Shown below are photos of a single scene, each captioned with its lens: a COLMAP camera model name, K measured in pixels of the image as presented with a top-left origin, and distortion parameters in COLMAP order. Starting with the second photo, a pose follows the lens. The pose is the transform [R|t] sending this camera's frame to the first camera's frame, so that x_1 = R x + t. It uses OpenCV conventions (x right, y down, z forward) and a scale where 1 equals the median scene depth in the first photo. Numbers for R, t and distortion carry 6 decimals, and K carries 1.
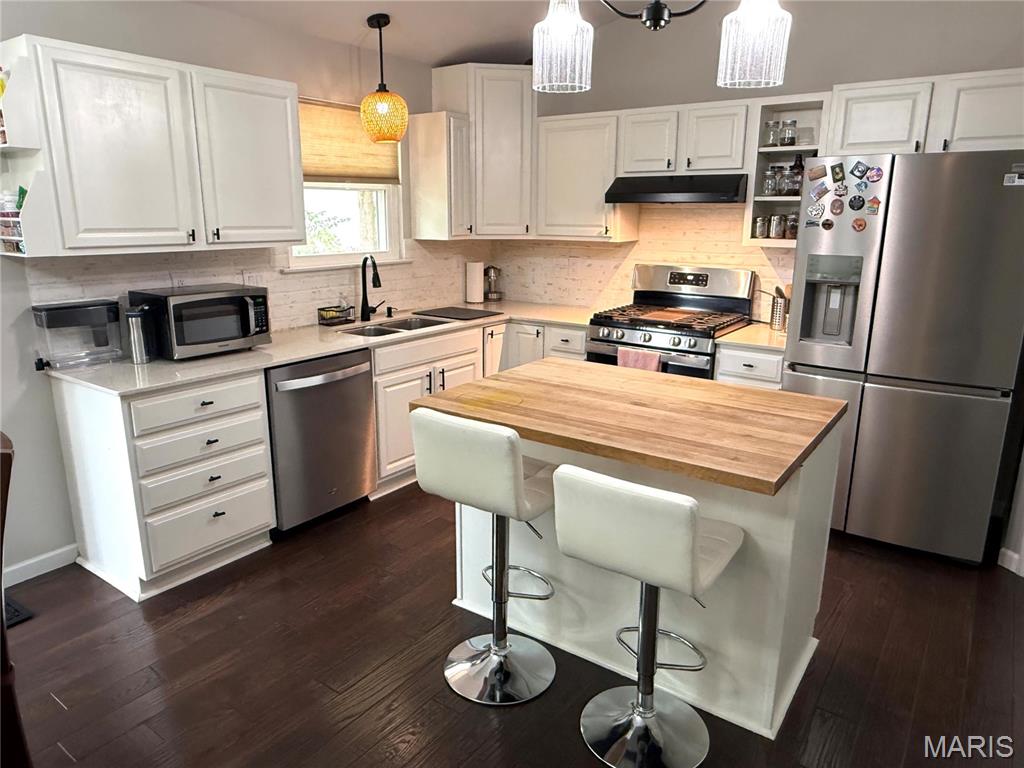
lens RADIAL K [[694.9, 0, 508.6], [0, 694.9, 384.6], [0, 0, 1]] dist [-0.003284, 0.027979]
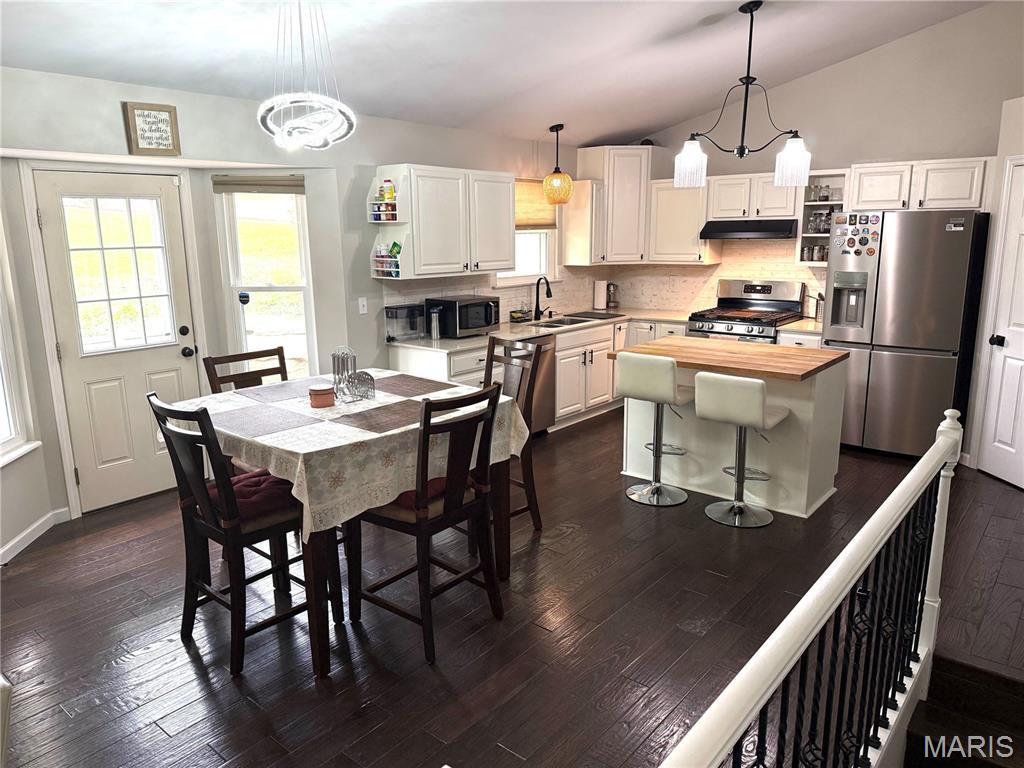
lens RADIAL K [[734.3, 0, 502.9], [0, 734.3, 390.1], [0, 0, 1]] dist [0.052129, -0.047997]
pose [[0.997244, -0.001353, -0.074177, -0.181532], [-0.000814, 0.999574, -0.029165, 0.120161], [0.074185, 0.029145, 0.996819, -0.661131]]
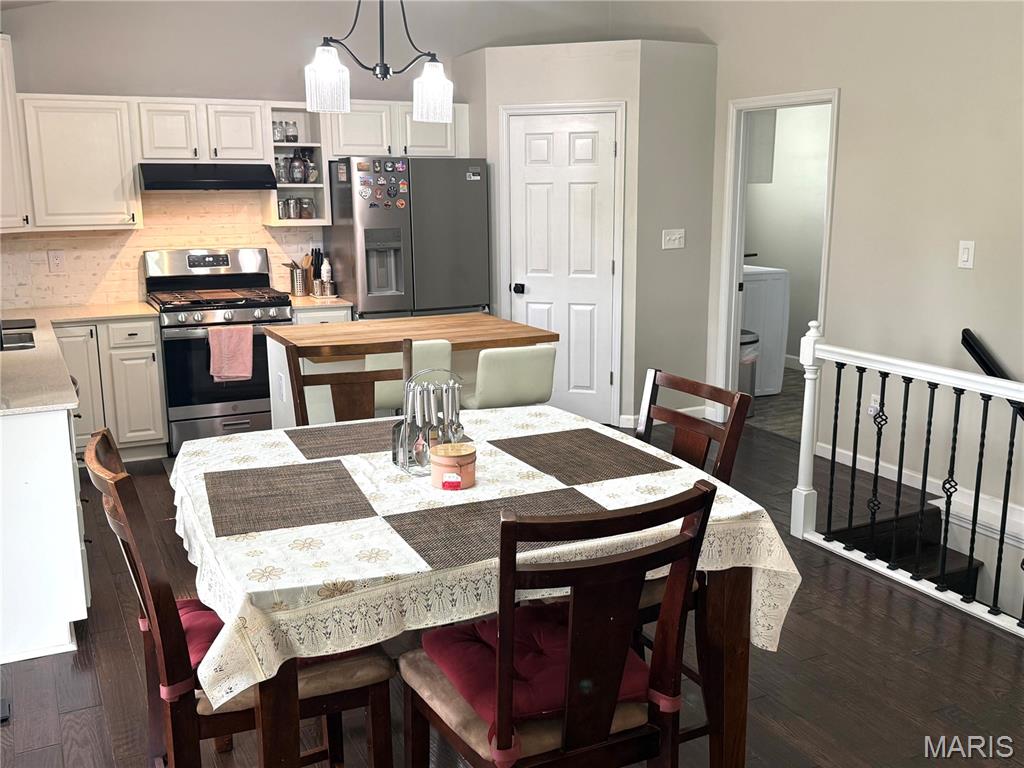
lens RADIAL K [[1006.2, 0, 518.8], [0, 1006.2, 388.8], [0, 0, 1]] dist [0.058066, 0.000000]
pose [[0.456978, -0.187851, 0.869415, -1.016318], [0.226802, 0.969744, 0.090317, 0.003259], [-0.860077, 0.155912, 0.485757, -0.125517]]
